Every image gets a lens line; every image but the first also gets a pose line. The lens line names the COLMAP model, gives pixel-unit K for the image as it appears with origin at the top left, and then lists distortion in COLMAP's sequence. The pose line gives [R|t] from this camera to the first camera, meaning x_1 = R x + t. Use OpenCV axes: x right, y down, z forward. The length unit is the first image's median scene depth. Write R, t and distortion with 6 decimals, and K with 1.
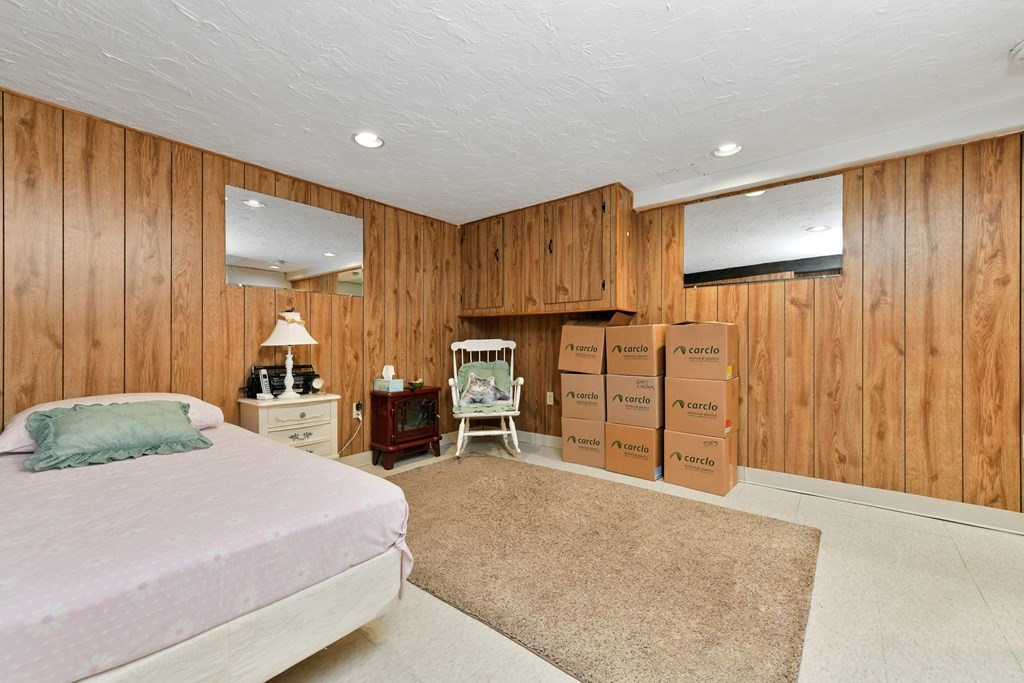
lens RADIAL K [[410.2, 0, 521.1], [0, 410.2, 341.3], [0, 0, 1]] dist [-0.002084, -0.000112]
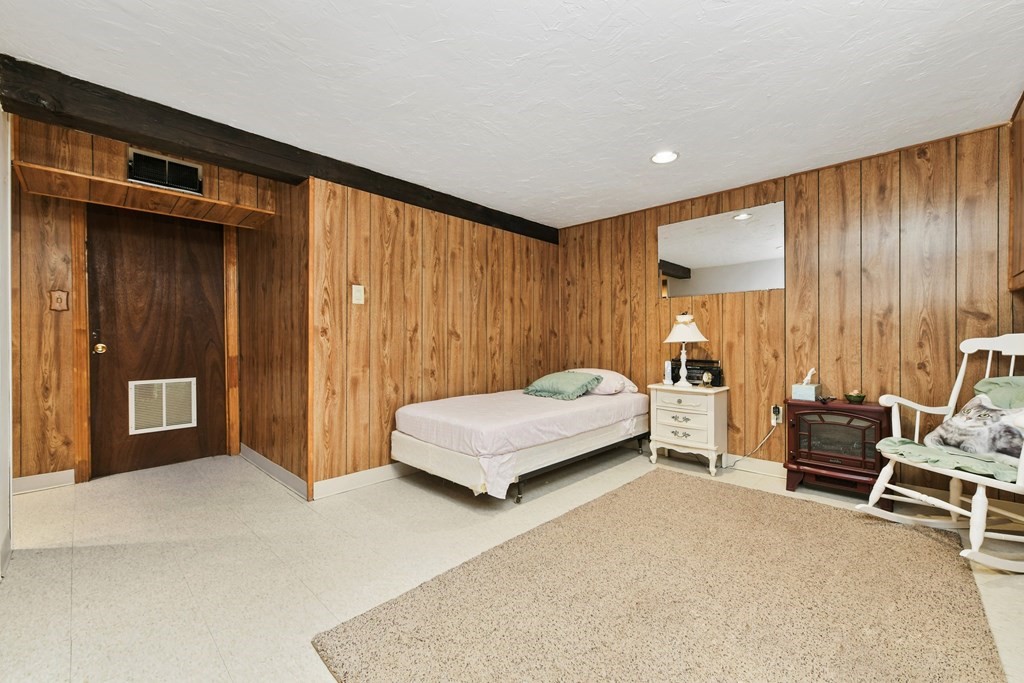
lens RADIAL K [[410.2, 0, 521.1], [0, 410.2, 341.3], [0, 0, 1]] dist [-0.002084, -0.000112]
pose [[-0.074283, 0.002415, -0.997234, 0.564126], [0.008819, 0.999960, 0.001765, -0.000668], [0.997198, -0.008663, -0.074302, 0.515214]]
